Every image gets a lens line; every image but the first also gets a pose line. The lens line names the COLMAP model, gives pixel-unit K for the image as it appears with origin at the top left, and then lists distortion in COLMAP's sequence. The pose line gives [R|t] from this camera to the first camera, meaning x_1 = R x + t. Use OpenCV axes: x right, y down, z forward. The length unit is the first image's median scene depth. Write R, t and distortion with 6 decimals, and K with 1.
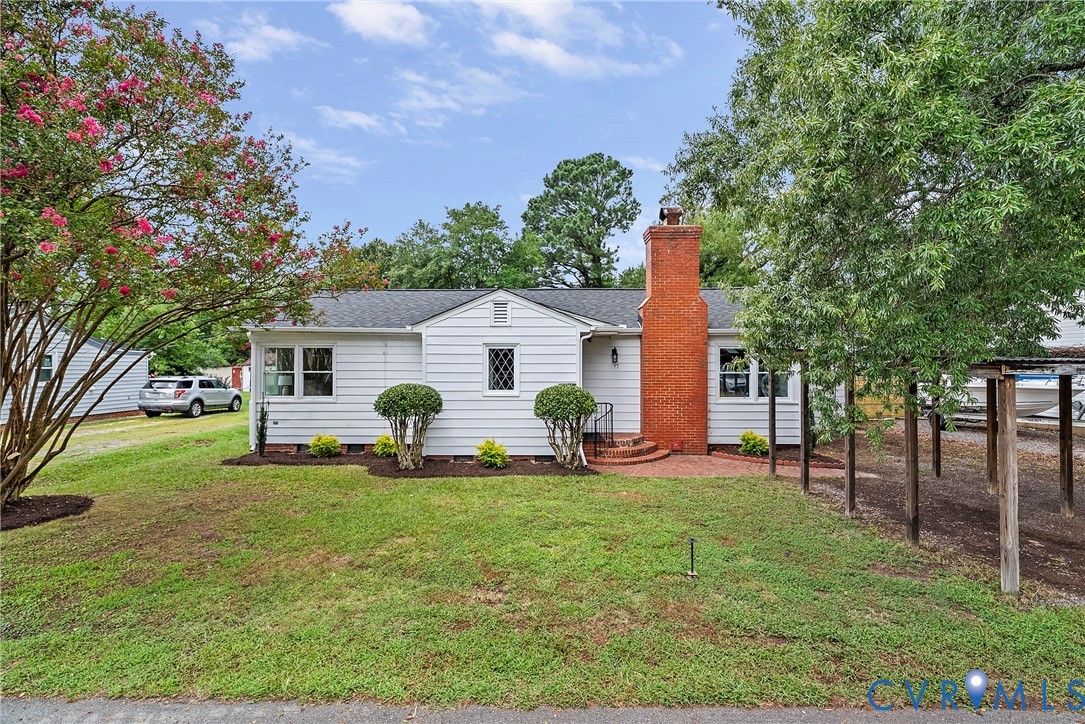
lens RADIAL K [[497.7, 0, 545.5], [0, 497.7, 363.5], [0, 0, 1]] dist [0.000371, 0.000692]
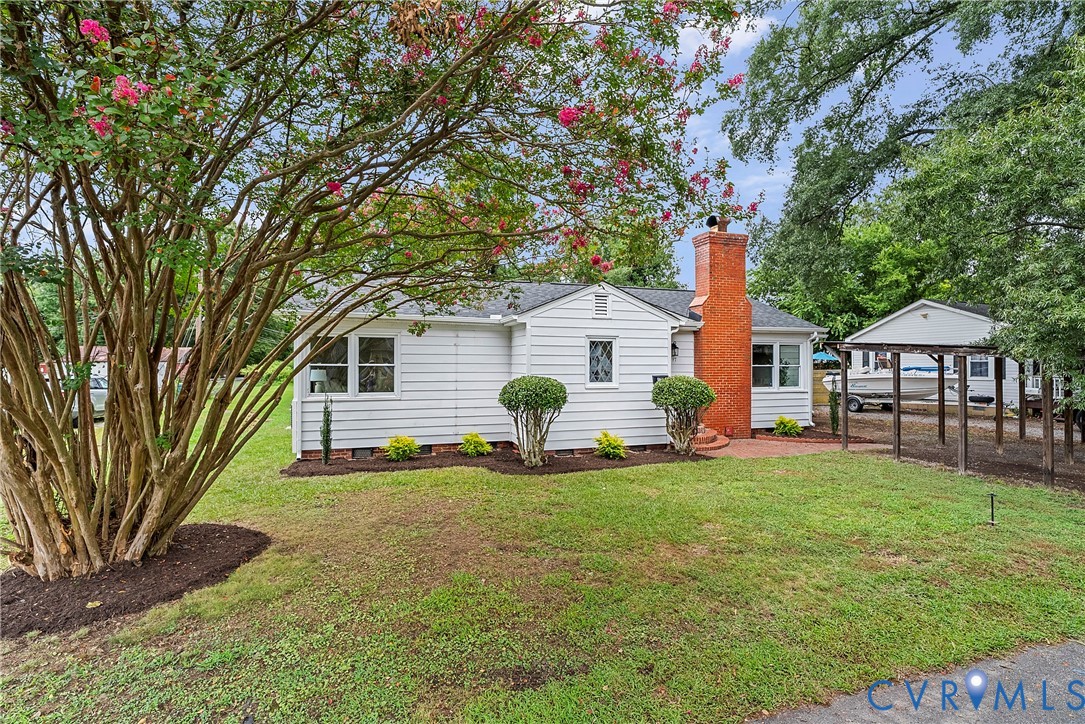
lens RADIAL K [[497.7, 0, 545.5], [0, 497.7, 360.3], [0, 0, 1]] dist [0.000371, 0.000692]
pose [[0.947673, 0.003030, 0.319227, -0.515231], [-0.001580, 0.999987, -0.004803, 0.014175], [-0.319238, 0.004047, 0.947666, 0.085572]]
